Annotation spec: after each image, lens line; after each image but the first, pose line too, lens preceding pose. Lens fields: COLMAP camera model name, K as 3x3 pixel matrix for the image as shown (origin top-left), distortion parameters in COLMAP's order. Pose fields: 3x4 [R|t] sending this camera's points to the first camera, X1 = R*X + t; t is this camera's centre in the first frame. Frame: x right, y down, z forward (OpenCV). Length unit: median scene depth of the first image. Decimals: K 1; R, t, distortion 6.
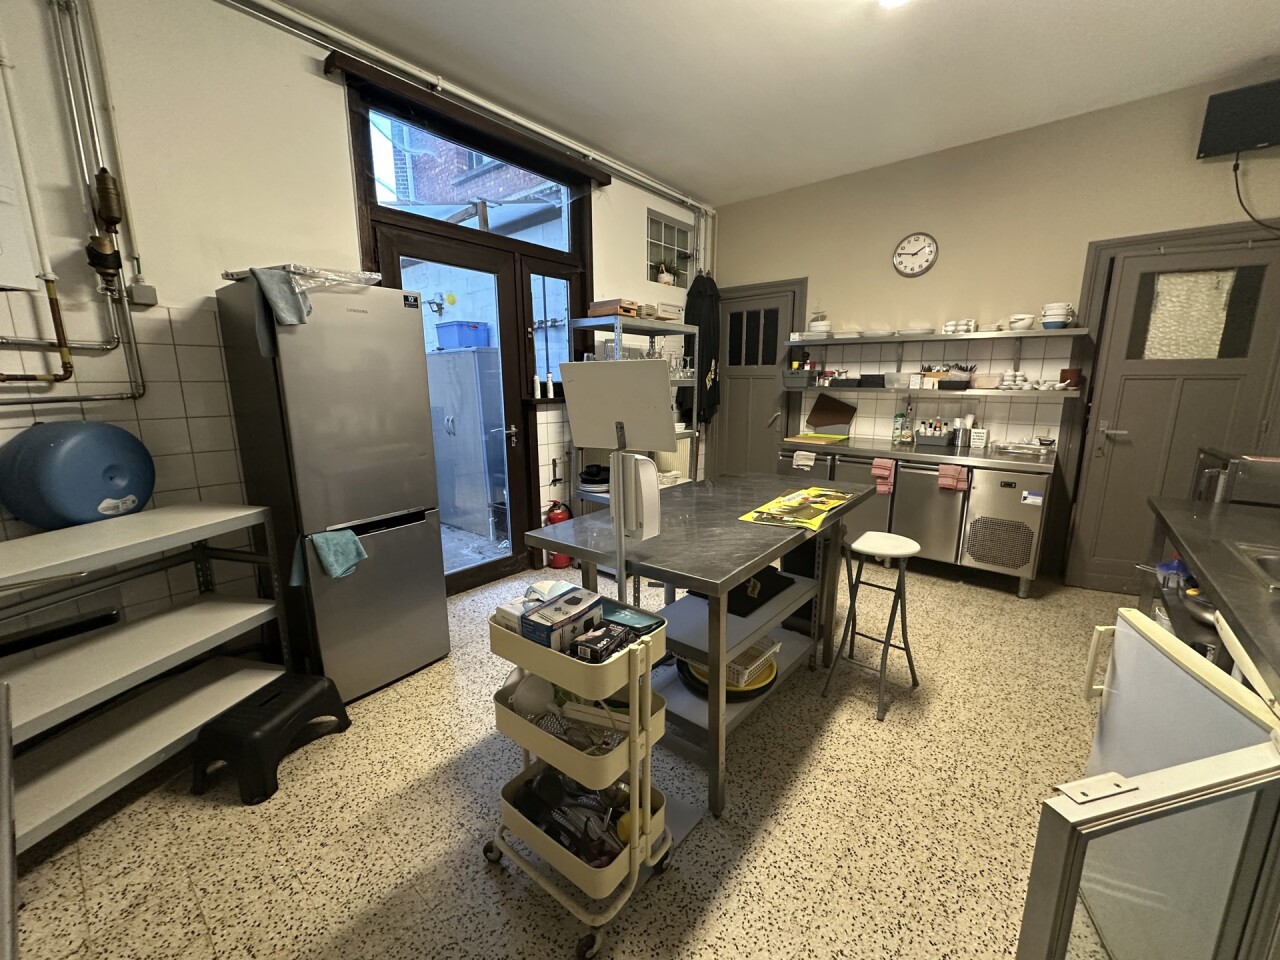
lens RADIAL K [[509.2, 0, 640.0], [0, 509.2, 480.0], [0, 0, 1]] dist [-0.010051, 0.002772]
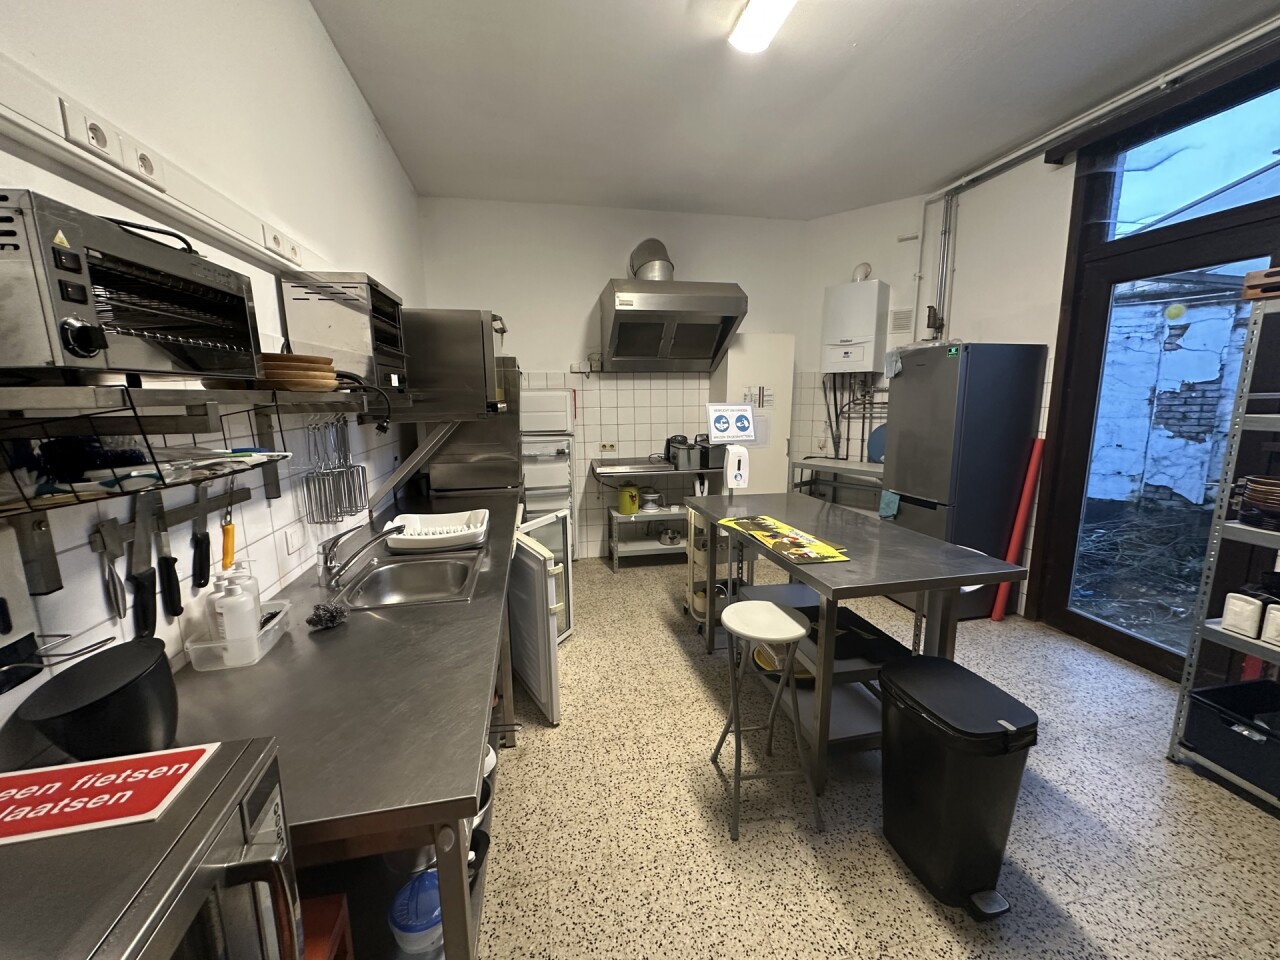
lens RADIAL K [[509.2, 0, 640.0], [0, 509.2, 480.0], [0, 0, 1]] dist [-0.010051, 0.002772]
pose [[-0.626637, 0.132935, -0.767889, 1.311115], [-0.140952, 0.949760, 0.279444, -0.318098], [0.766458, 0.283346, -0.576417, 1.367794]]
